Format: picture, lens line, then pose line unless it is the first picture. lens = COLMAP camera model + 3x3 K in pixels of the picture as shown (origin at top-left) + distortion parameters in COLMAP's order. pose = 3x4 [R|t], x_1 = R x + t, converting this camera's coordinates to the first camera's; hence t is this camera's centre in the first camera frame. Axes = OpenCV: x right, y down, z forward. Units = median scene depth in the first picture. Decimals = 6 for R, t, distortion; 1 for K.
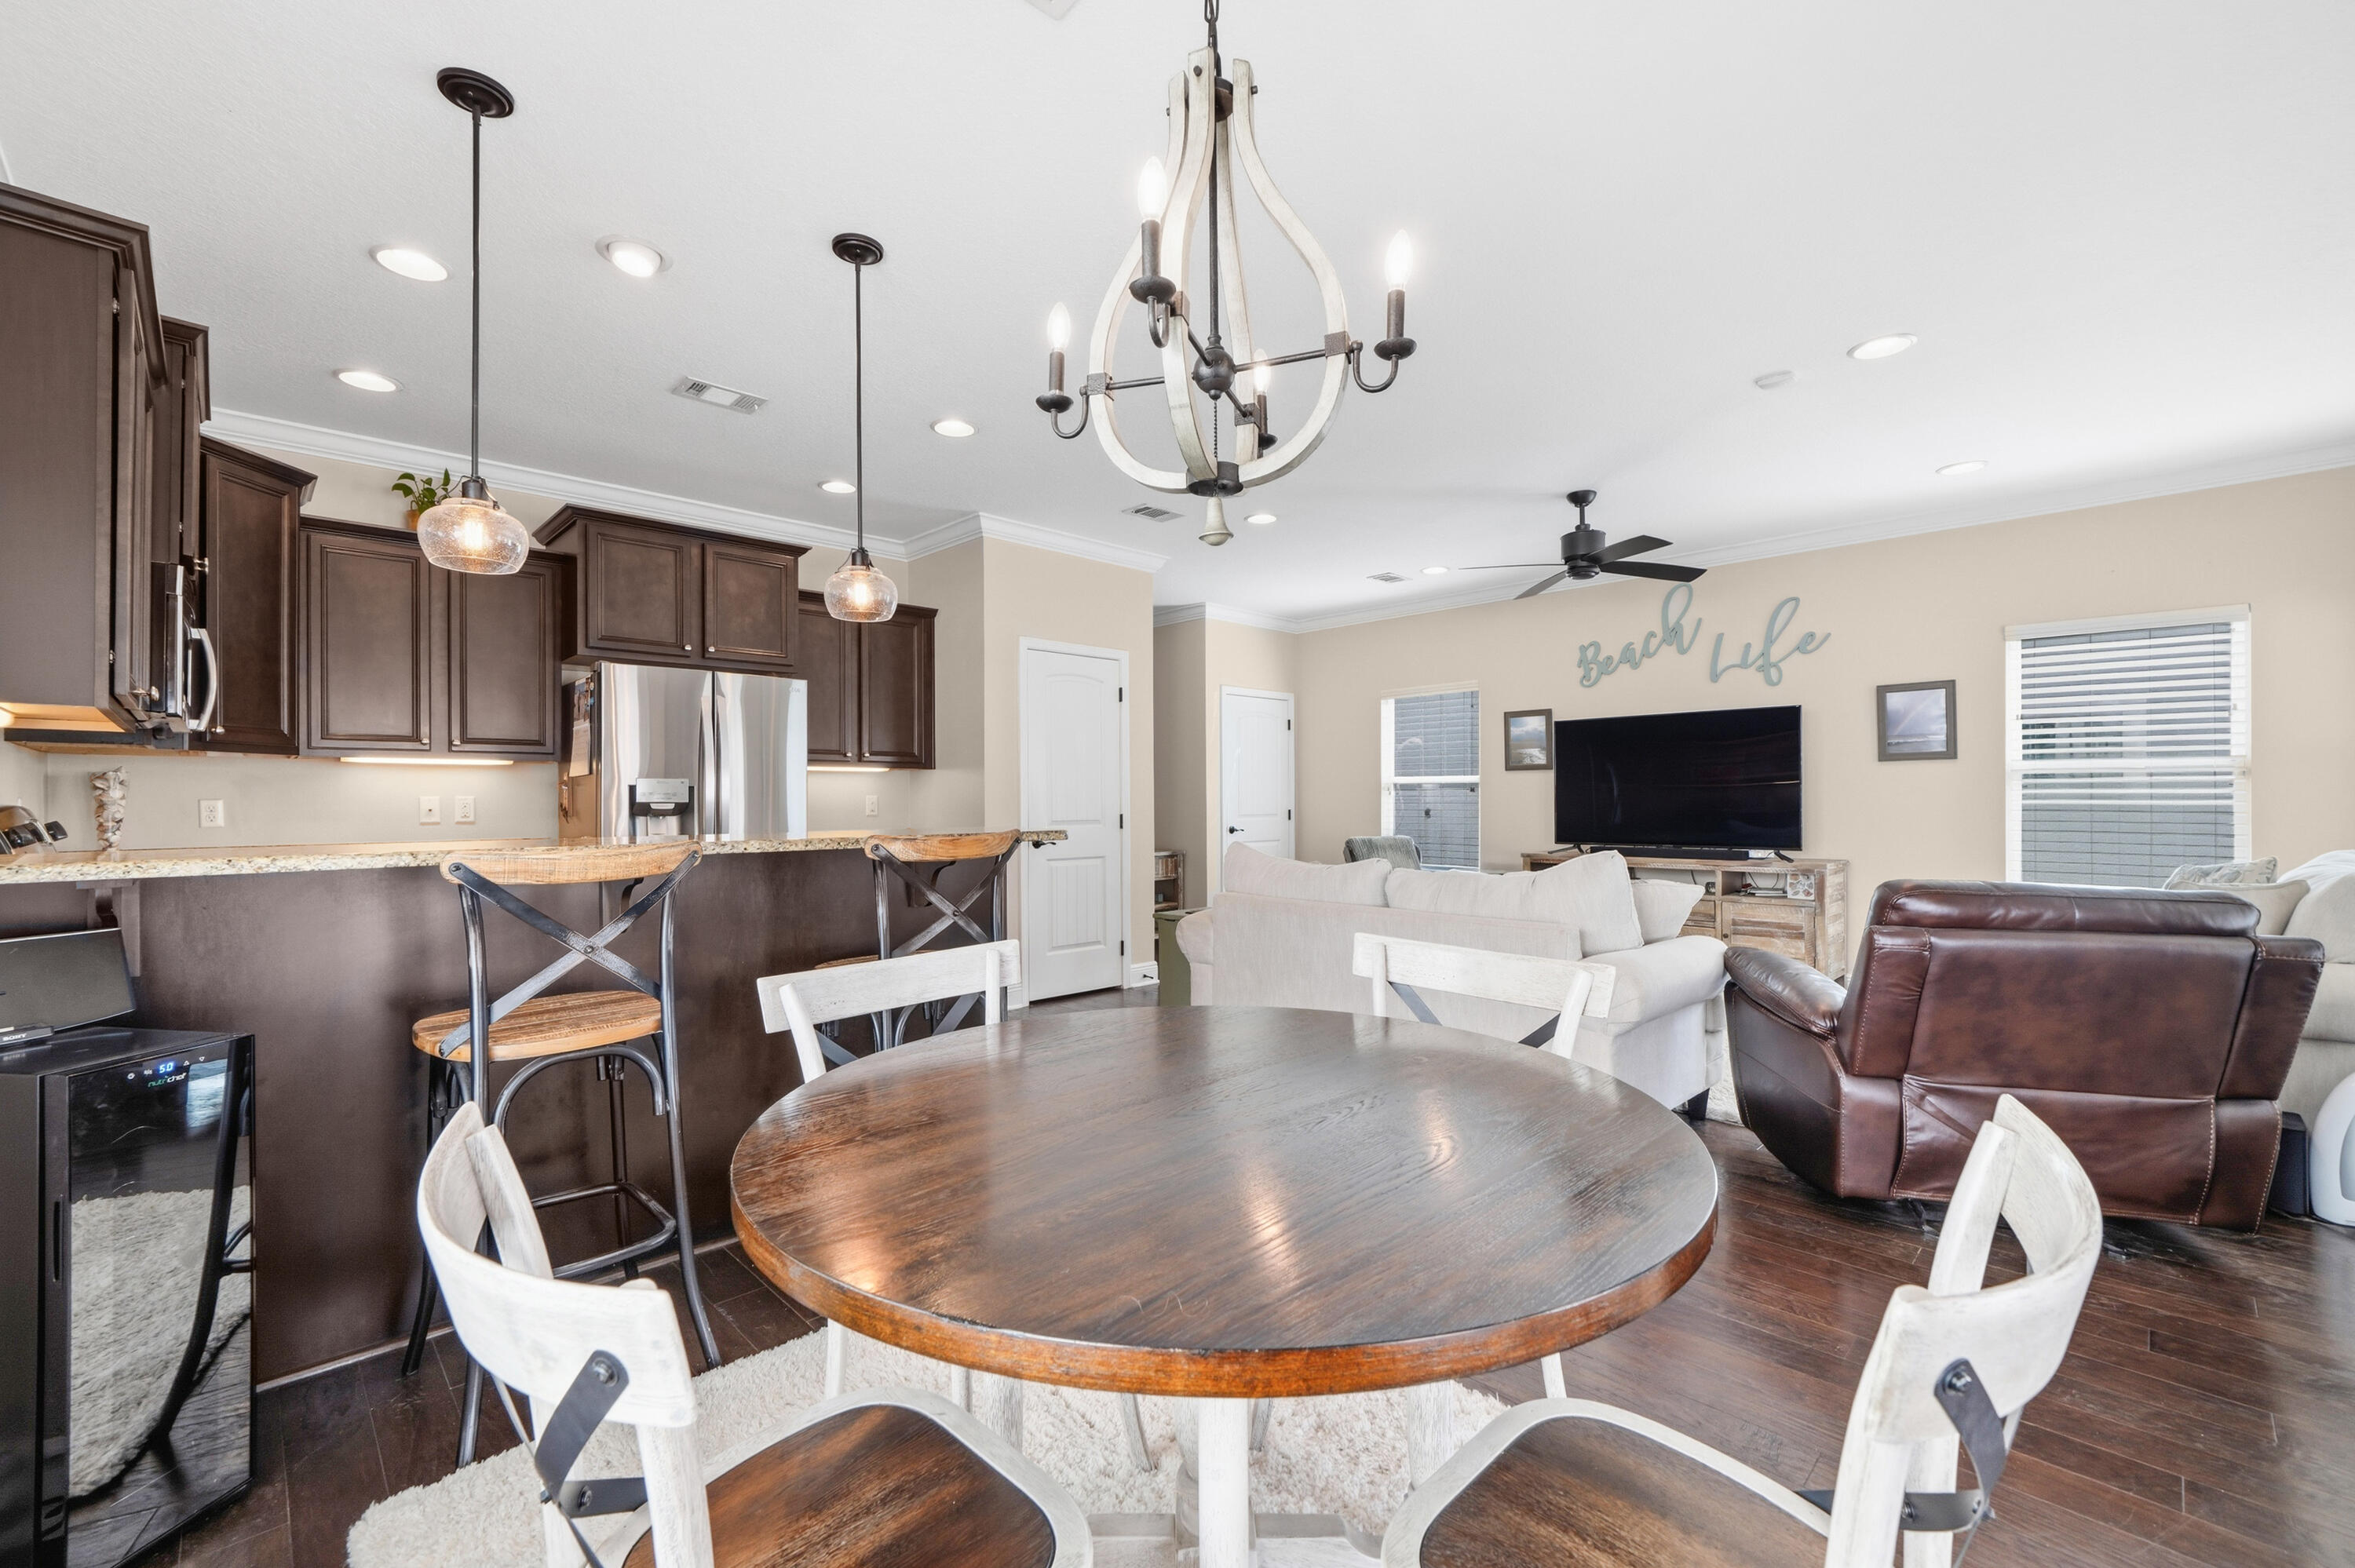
lens RADIAL K [[978.4, 0, 1175.8], [0, 978.4, 800.1], [0, 0, 1]] dist [-0.014590, 0.000104]
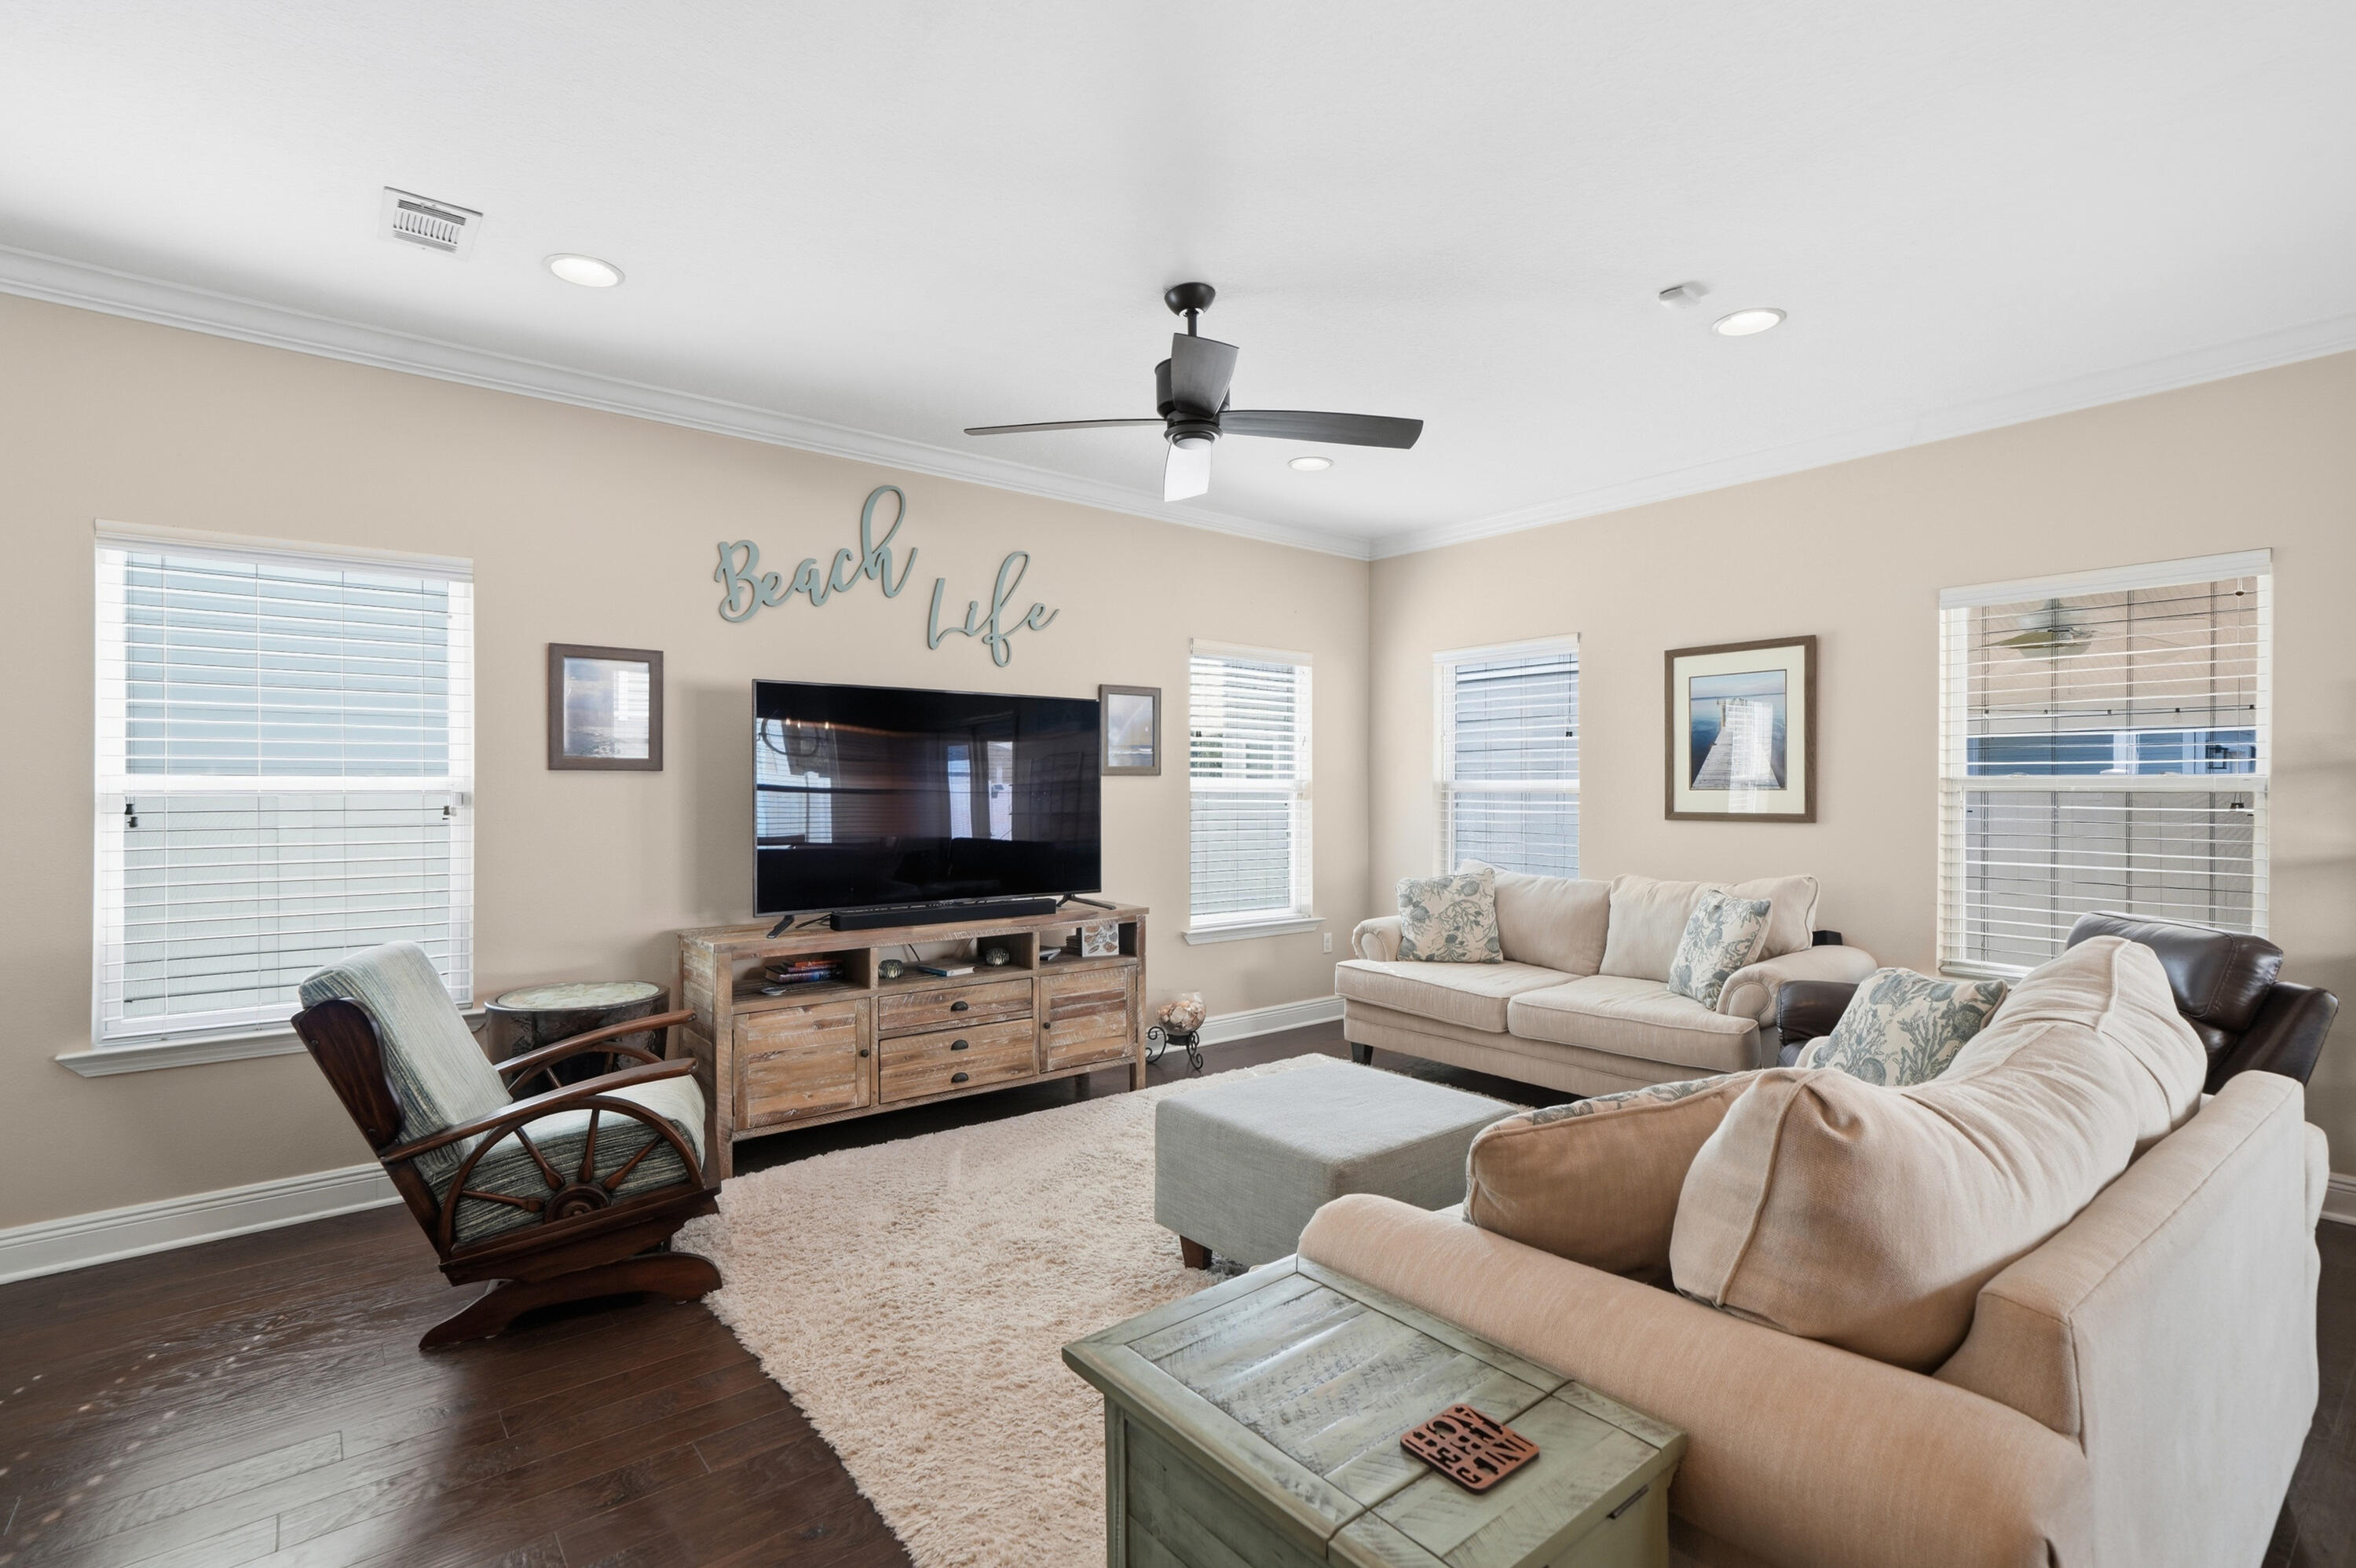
lens RADIAL K [[1059.7, 0, 1168.1], [0, 1059.7, 790.6], [0, 0, 1]] dist [0.009106, 0.000526]
pose [[0.108080, 0.003834, 0.994135, -0.171527], [0.000979, 0.999992, -0.003963, -0.023401], [-0.994142, 0.001402, 0.108075, 0.853519]]
